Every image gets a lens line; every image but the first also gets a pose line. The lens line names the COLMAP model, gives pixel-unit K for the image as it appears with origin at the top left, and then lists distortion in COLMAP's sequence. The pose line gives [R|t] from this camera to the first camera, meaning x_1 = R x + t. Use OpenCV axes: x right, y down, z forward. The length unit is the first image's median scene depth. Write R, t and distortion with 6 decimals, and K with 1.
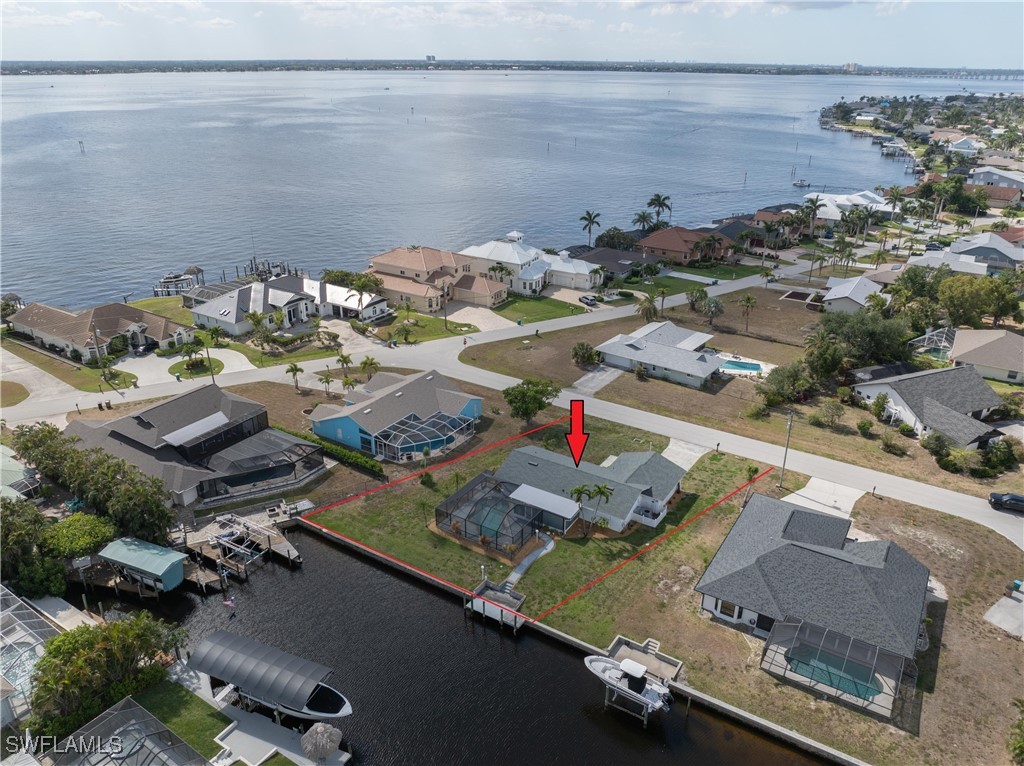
lens RADIAL K [[749.5, 0, 512.3], [0, 749.5, 359.5], [0, 0, 1]] dist [-0.039479, -0.000389]
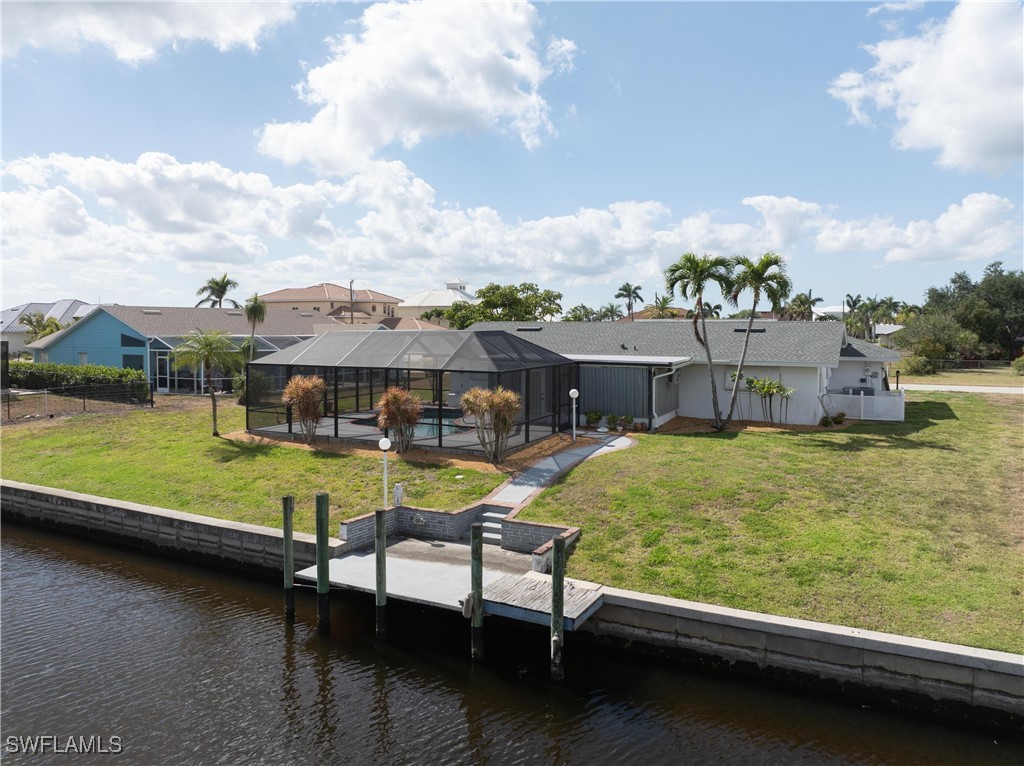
lens RADIAL K [[733.6, 0, 508.7], [0, 733.6, 338.9], [0, 0, 1]] dist [-0.030757, 0.000753]
pose [[0.996096, -0.003437, 0.088205, -0.011833], [0.034718, 0.933965, -0.355673, 0.193627], [-0.081158, 0.357347, 0.930439, 0.445732]]
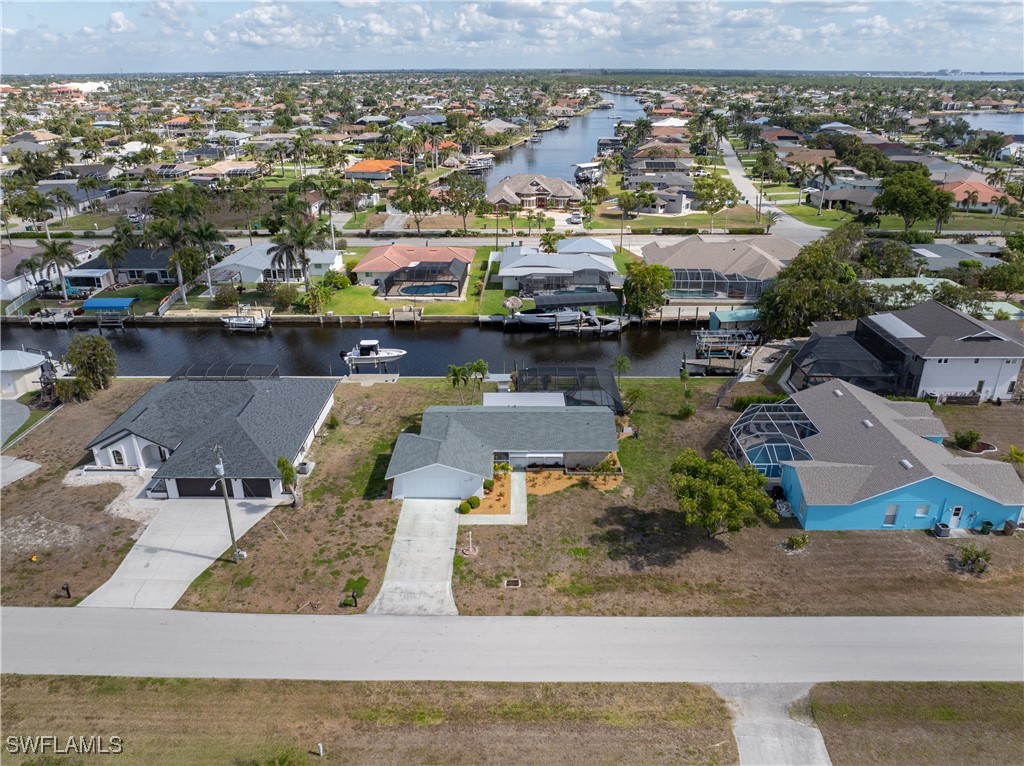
lens RADIAL K [[749.5, 0, 512.3], [0, 749.5, 359.5], [0, 0, 1]] dist [-0.039479, -0.000389]
pose [[-0.847132, 0.191734, -0.495586, 0.312099], [-0.201566, 0.746988, 0.633545, -0.262338], [0.491669, 0.636590, -0.594151, 0.964095]]
